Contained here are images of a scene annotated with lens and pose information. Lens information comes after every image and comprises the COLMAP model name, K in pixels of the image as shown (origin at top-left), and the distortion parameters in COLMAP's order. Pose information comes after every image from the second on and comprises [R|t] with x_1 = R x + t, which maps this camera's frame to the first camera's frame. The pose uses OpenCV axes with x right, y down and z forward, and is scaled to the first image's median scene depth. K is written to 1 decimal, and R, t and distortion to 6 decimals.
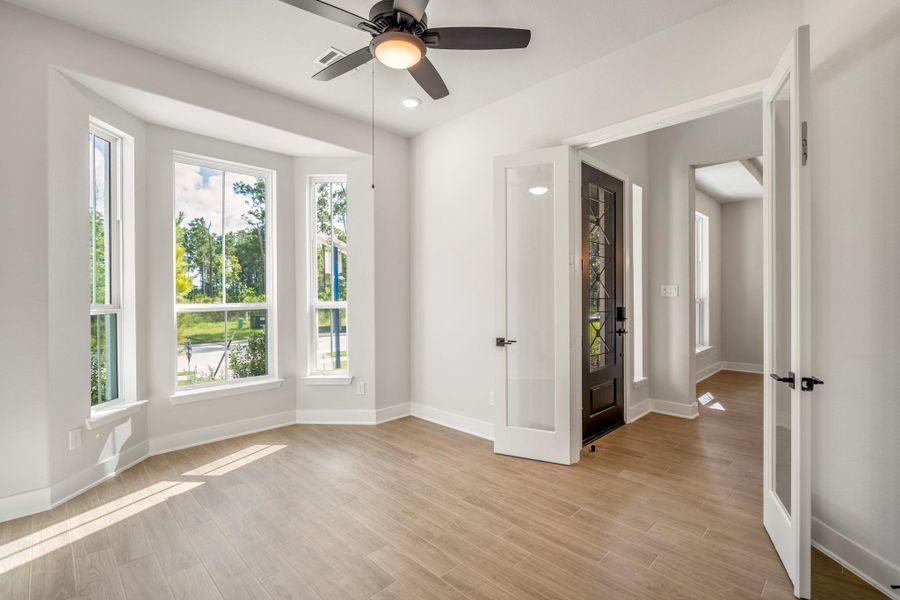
lens RADIAL K [[414.4, 0, 449.2], [0, 414.4, 296.0], [0, 0, 1]] dist [-0.028575, -0.000069]
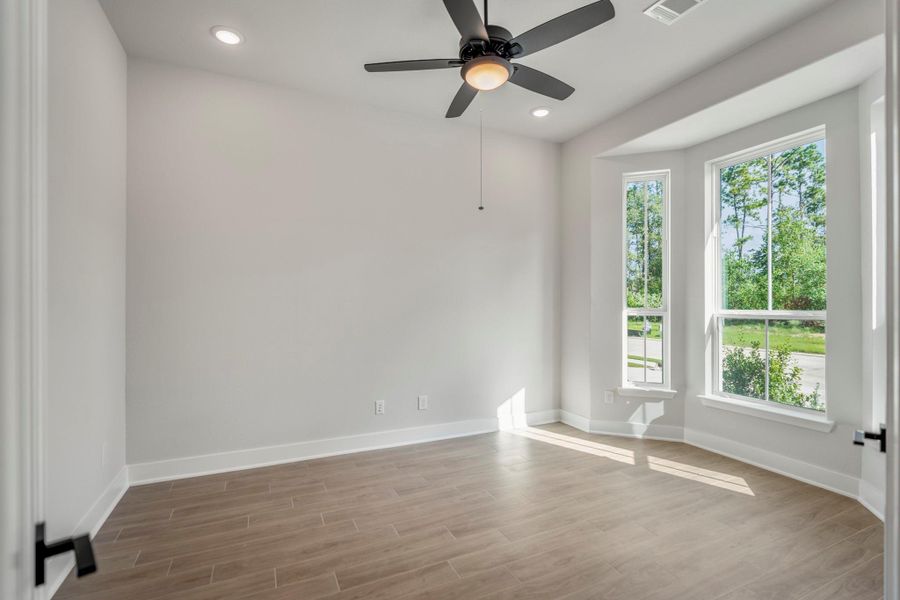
lens RADIAL K [[407.7, 0, 450.0], [0, 407.7, 300.0], [0, 0, 1]] dist [-0.000050, 0.000041]
pose [[-0.341035, -0.002026, -0.940048, 0.613047], [-0.004501, 0.999990, -0.000522, -0.000004], [0.940040, 0.004053, -0.341041, 0.850600]]
